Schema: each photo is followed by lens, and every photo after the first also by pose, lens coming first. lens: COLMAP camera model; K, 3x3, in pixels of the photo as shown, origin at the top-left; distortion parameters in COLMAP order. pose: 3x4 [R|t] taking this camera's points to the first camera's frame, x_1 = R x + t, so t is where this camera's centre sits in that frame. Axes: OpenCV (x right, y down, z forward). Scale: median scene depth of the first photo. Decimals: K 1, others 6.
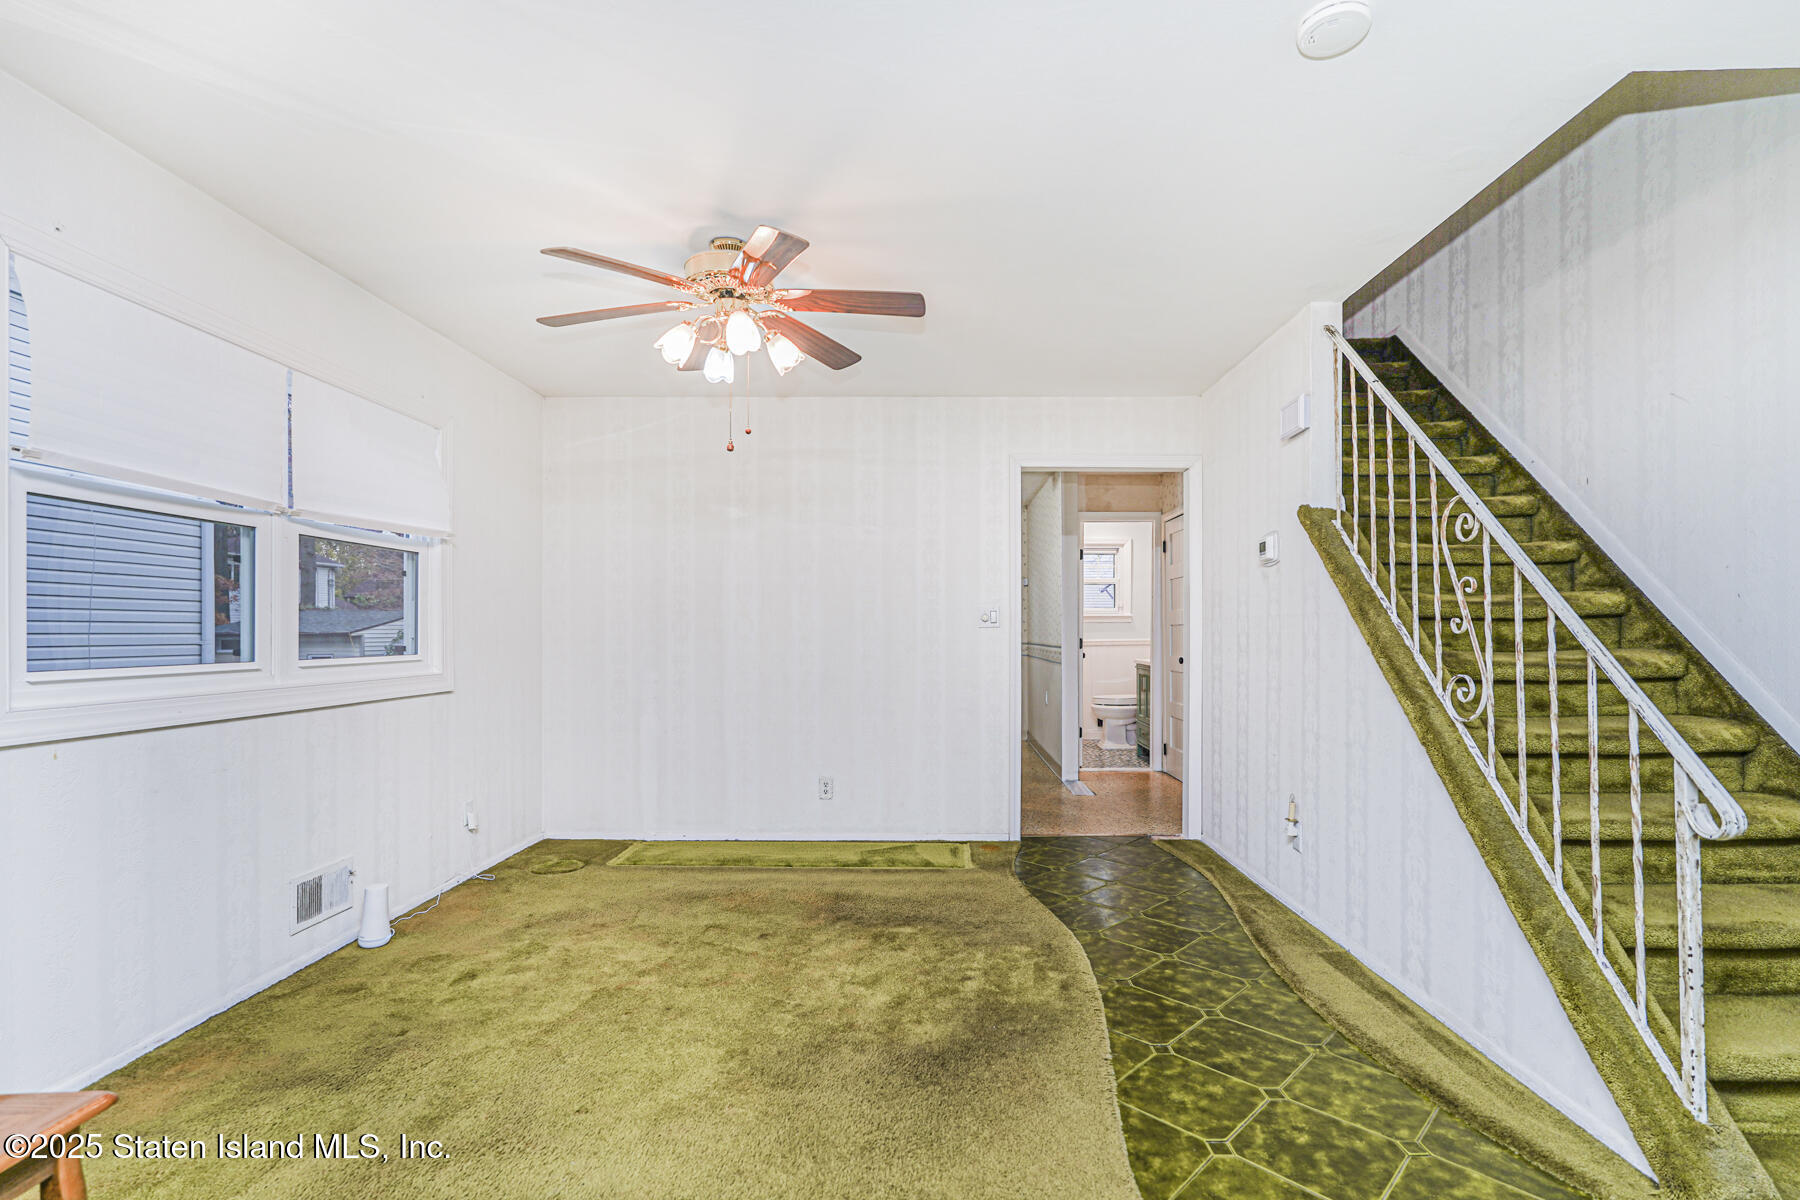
lens RADIAL K [[810.2, 0, 900.0], [0, 810.2, 600.0], [0, 0, 1]] dist [-0.000802, -0.000032]
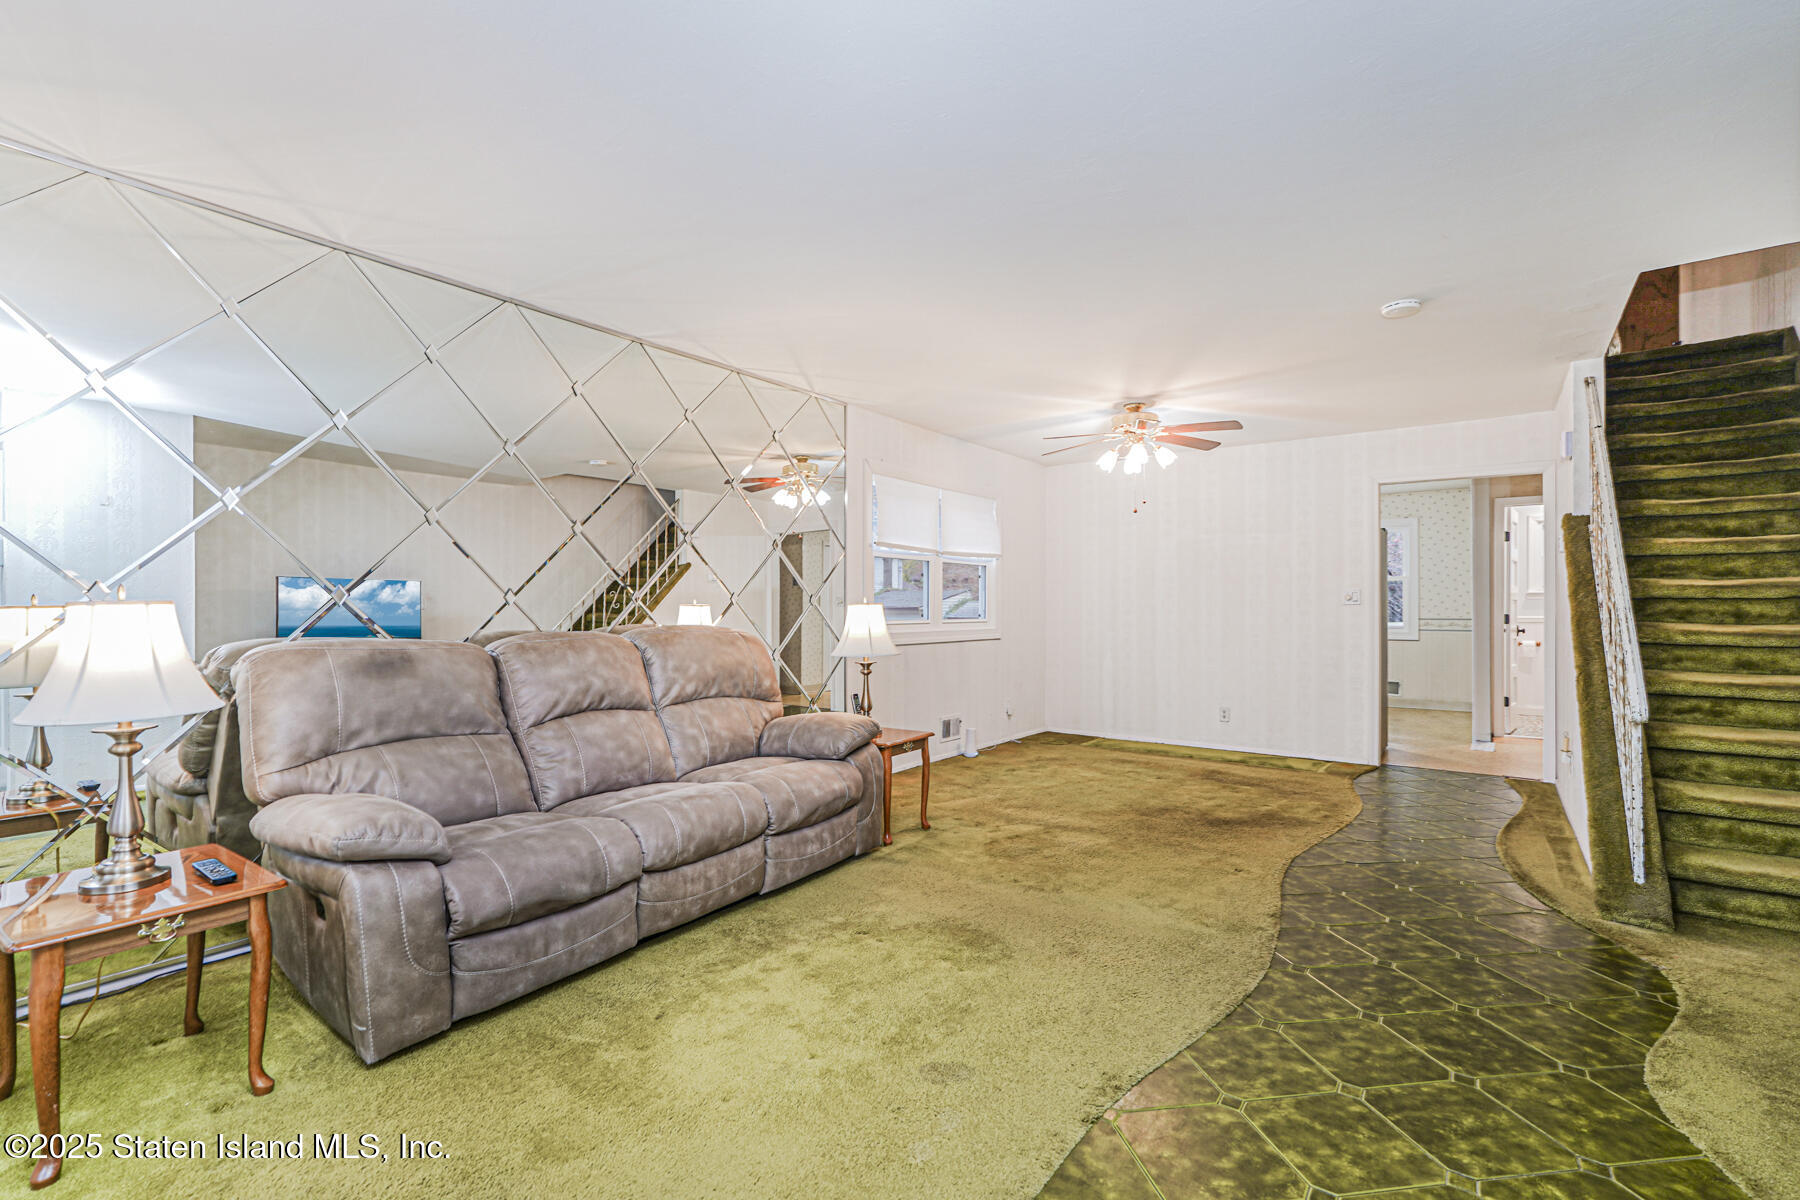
lens RADIAL K [[810.2, 0, 900.0], [0, 810.2, 600.0], [0, 0, 1]] dist [-0.000802, -0.000032]
pose [[0.829868, 0.001006, -0.557959, 0.291433], [0.015431, 0.999574, 0.024754, -0.026410], [0.557747, -0.029153, 0.829499, -0.658077]]
